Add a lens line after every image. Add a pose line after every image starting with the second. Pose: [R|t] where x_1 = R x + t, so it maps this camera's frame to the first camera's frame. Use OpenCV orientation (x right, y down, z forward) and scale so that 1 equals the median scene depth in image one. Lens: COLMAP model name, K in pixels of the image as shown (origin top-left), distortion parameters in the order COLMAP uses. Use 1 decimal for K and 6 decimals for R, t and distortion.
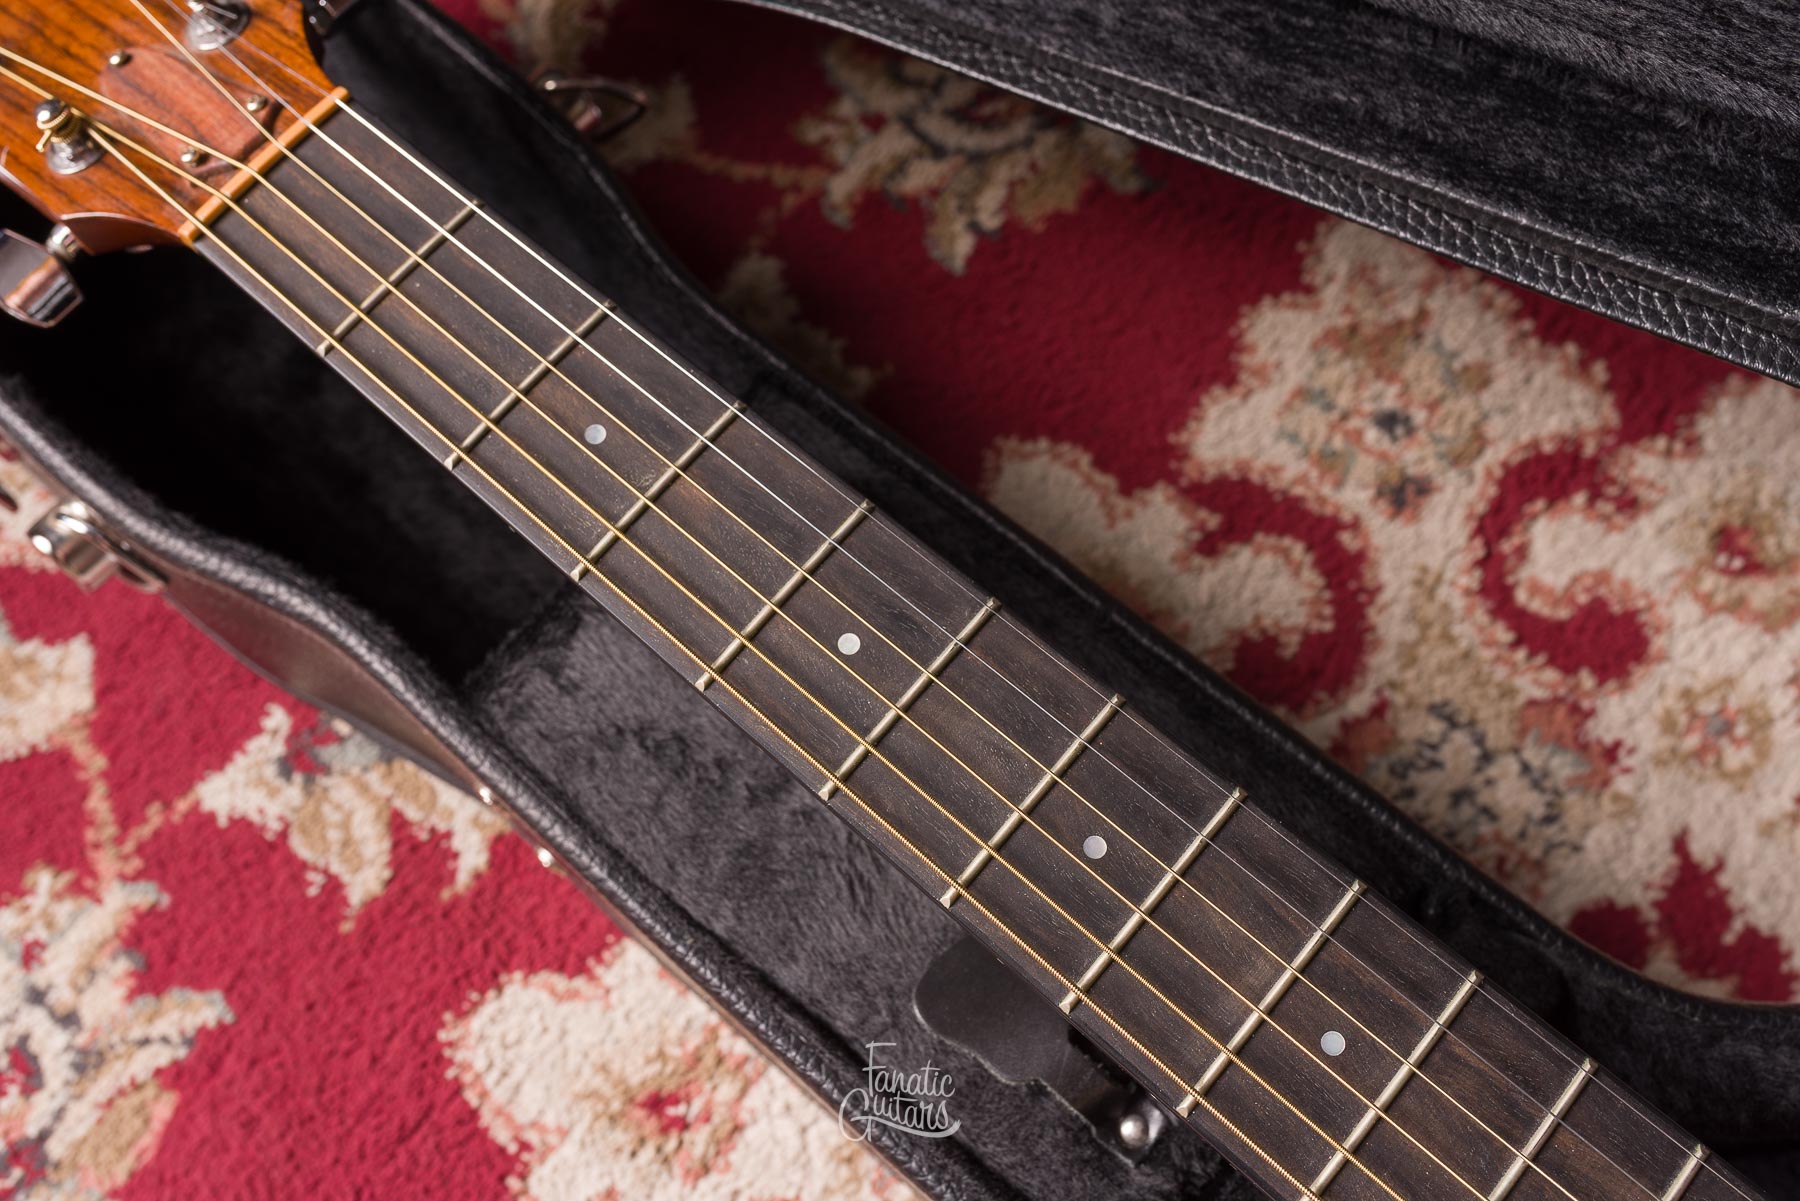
lens RADIAL K [[1802.8, 0, 900.8], [0, 1802.8, 598.9], [0, 0, 1]] dist [0.004945, 0.000009]
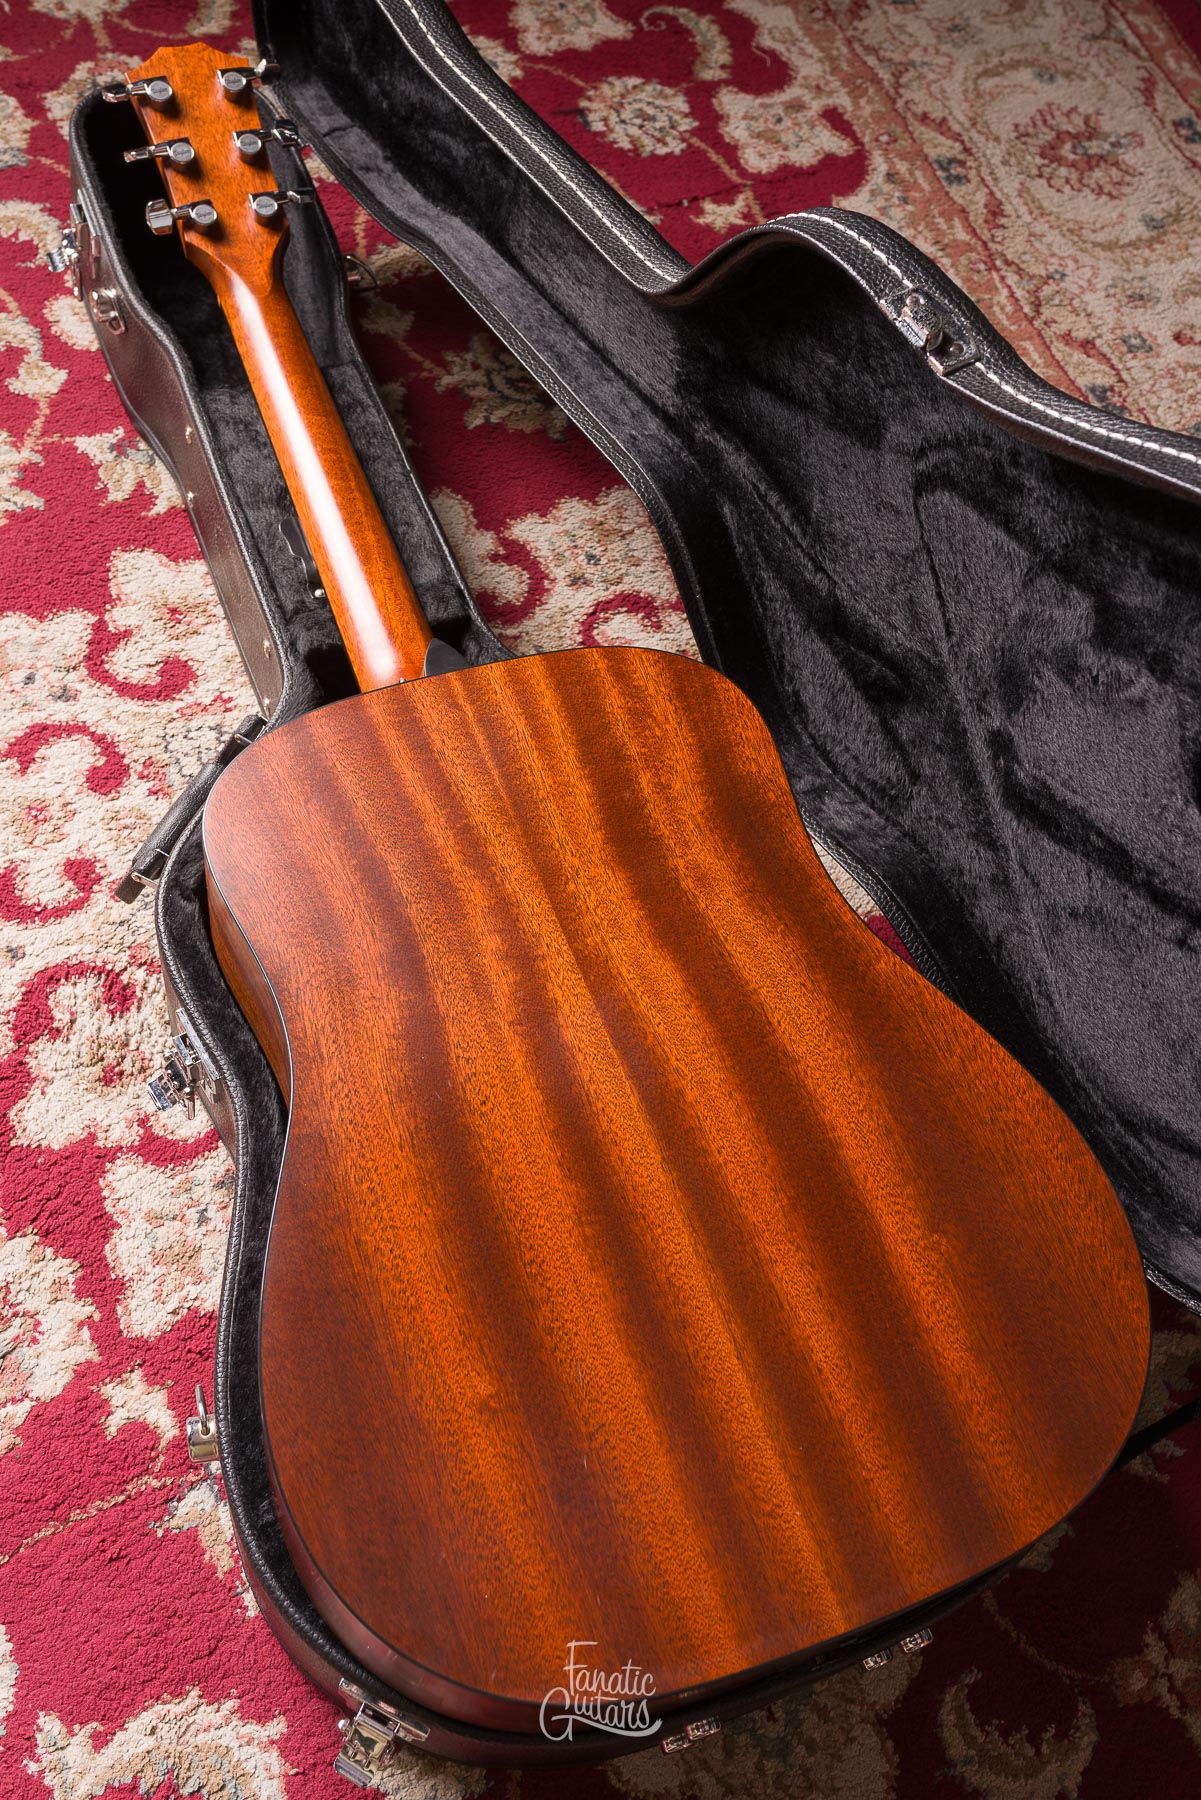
lens RADIAL K [[1864.9, 0, 589.9], [0, 1864.9, 885.6], [0, 0, 1]] dist [-0.001810, 0.002292]
pose [[0.869885, 0.487831, -0.072951, 0.683075], [-0.492917, 0.854249, -0.165202, 0.695381], [-0.018272, 0.179666, 0.983558, -1.358722]]
